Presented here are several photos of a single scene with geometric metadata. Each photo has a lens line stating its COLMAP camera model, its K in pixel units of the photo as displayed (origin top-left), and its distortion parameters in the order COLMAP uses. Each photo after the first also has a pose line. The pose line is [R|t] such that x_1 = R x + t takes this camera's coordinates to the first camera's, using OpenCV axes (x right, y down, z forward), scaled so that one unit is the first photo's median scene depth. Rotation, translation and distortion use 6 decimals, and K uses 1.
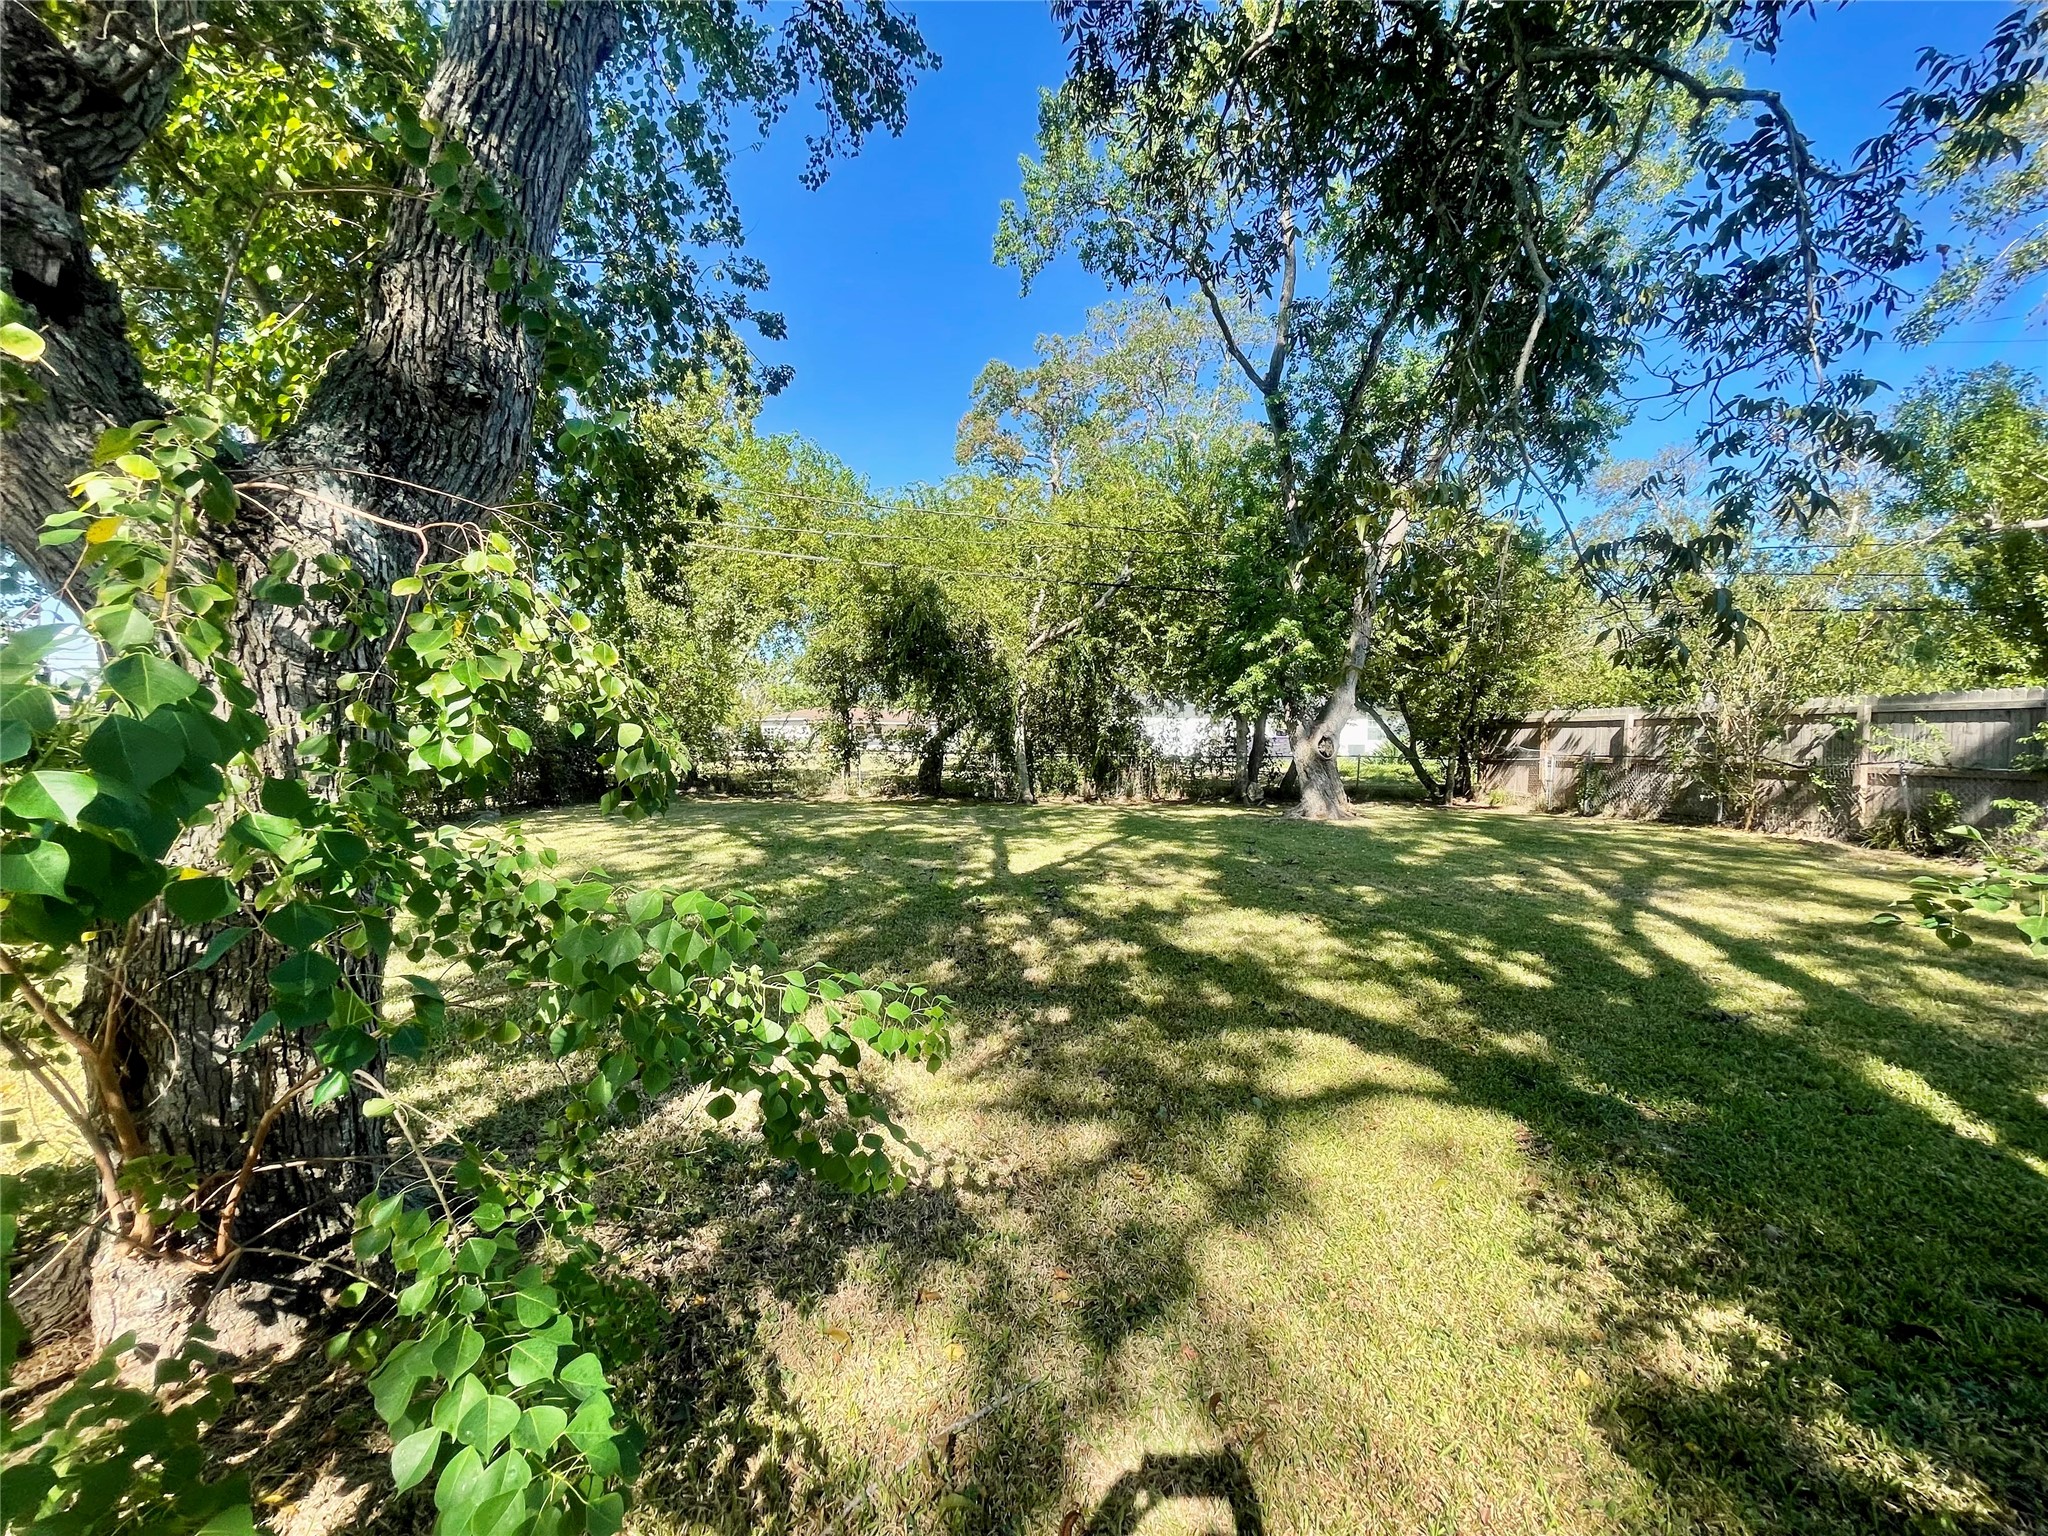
lens RADIAL K [[826.6, 0, 1020.0], [0, 826.6, 772.8], [0, 0, 1]] dist [-0.001810, 0.000779]
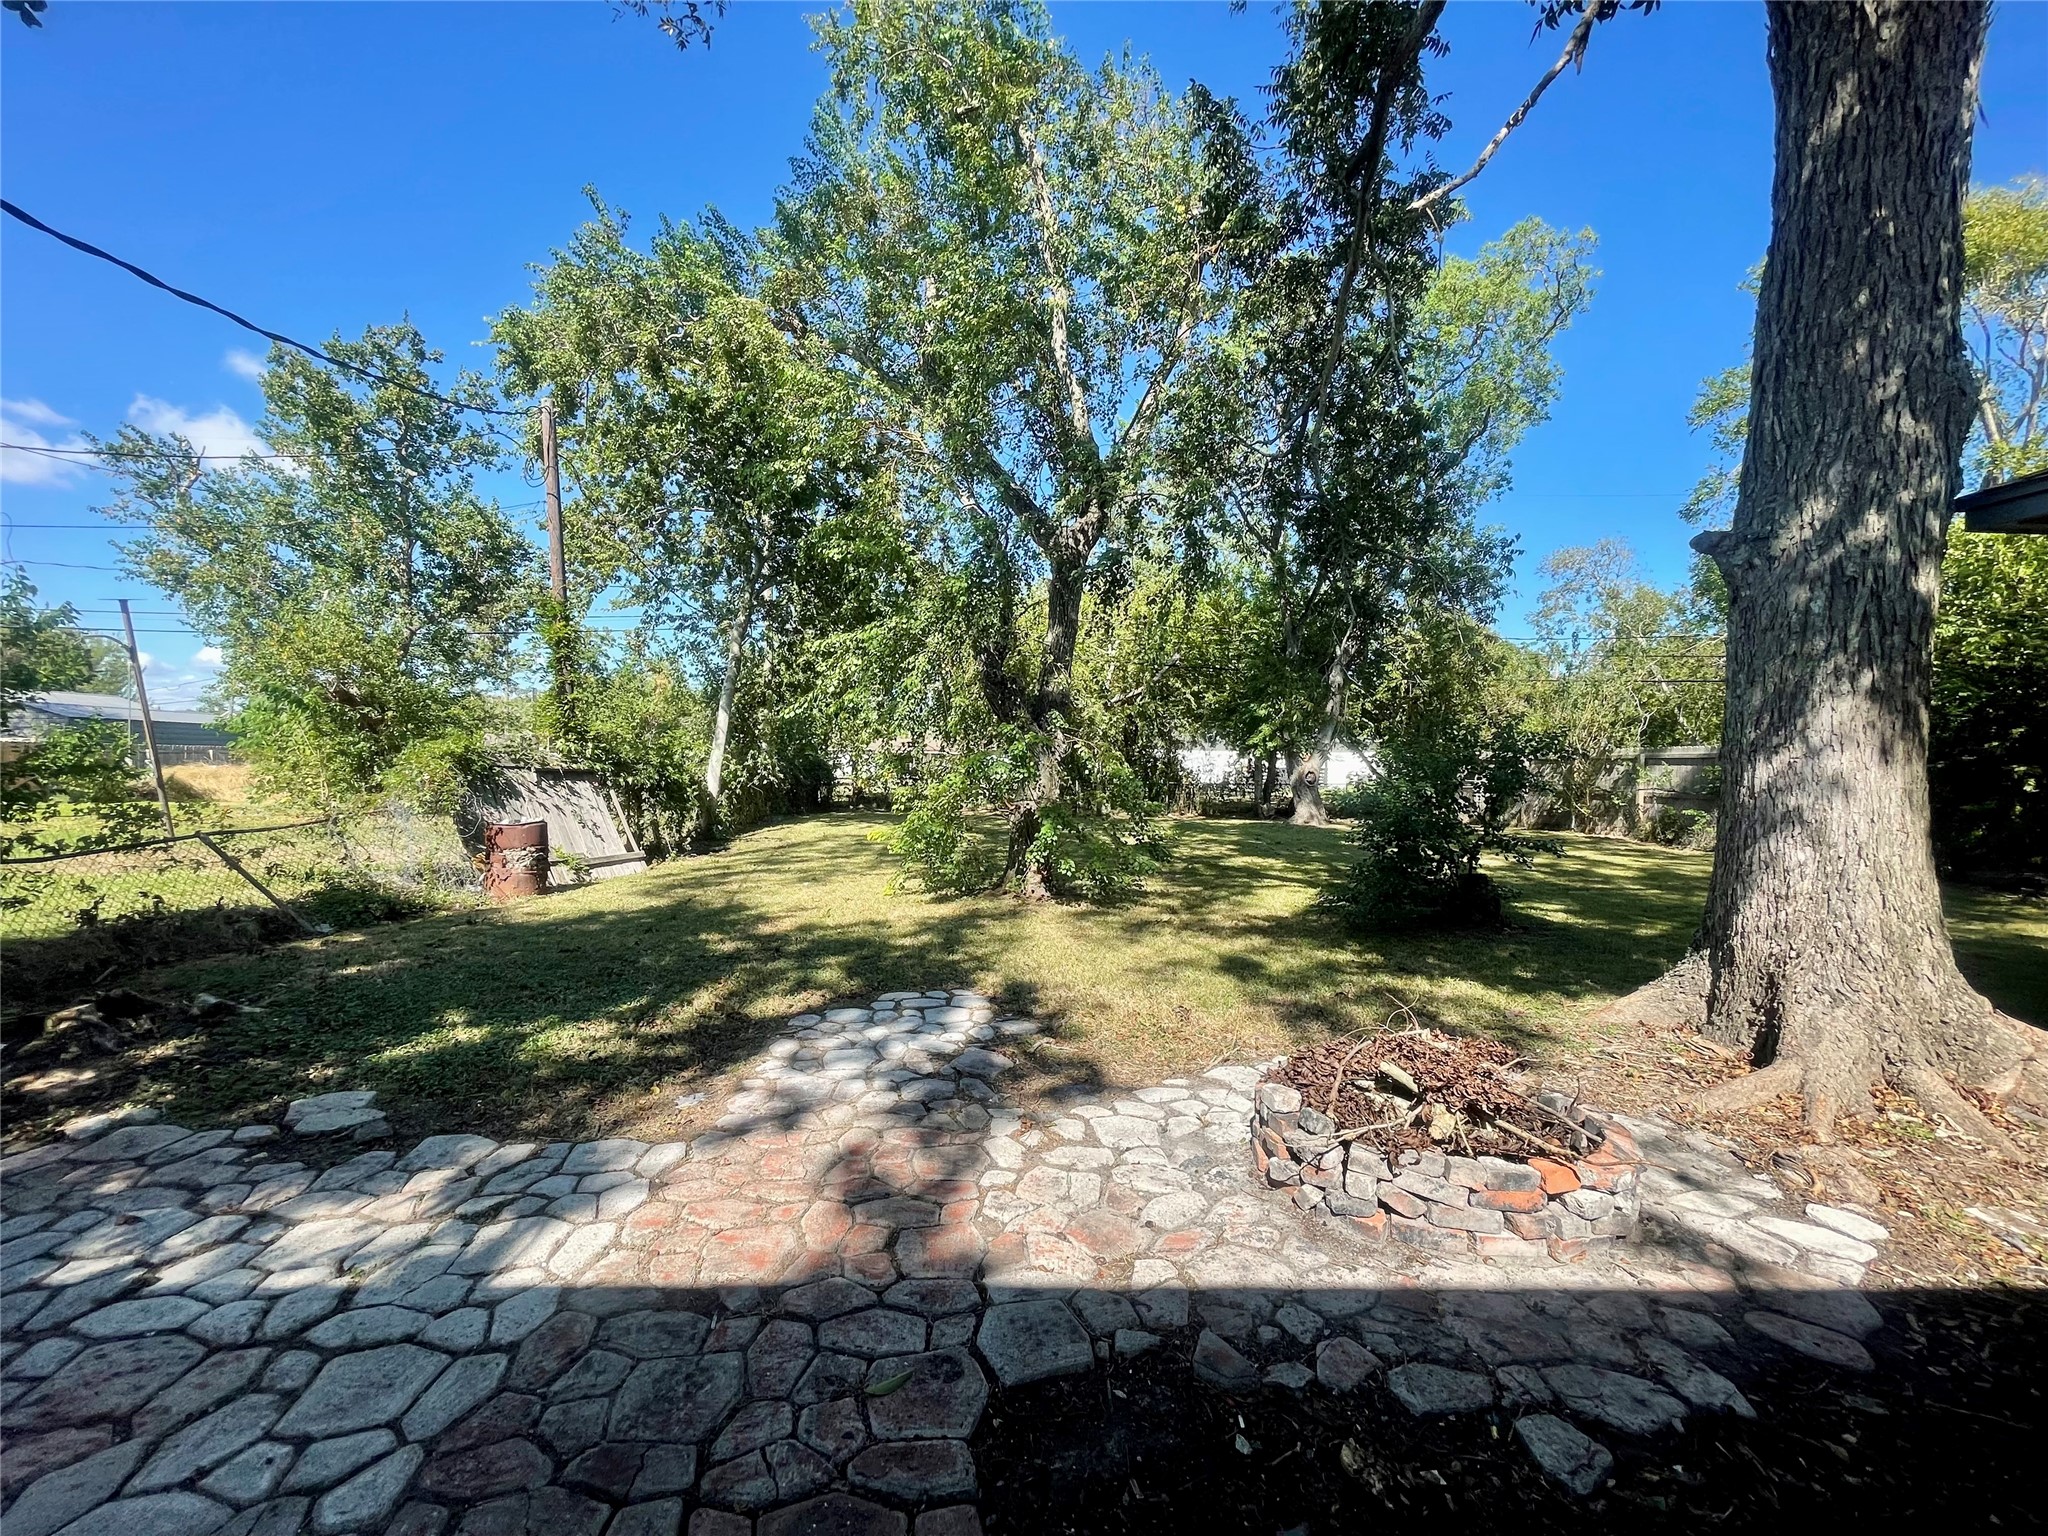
lens RADIAL K [[840.3, 0, 999.3], [0, 840.3, 773.3], [0, 0, 1]] dist [0.003143, 0.000126]
pose [[0.998694, 0.001836, -0.051058, -0.102197], [-0.003407, 0.999523, -0.030705, 0.007345], [0.050978, 0.030838, 0.998224, -0.463419]]
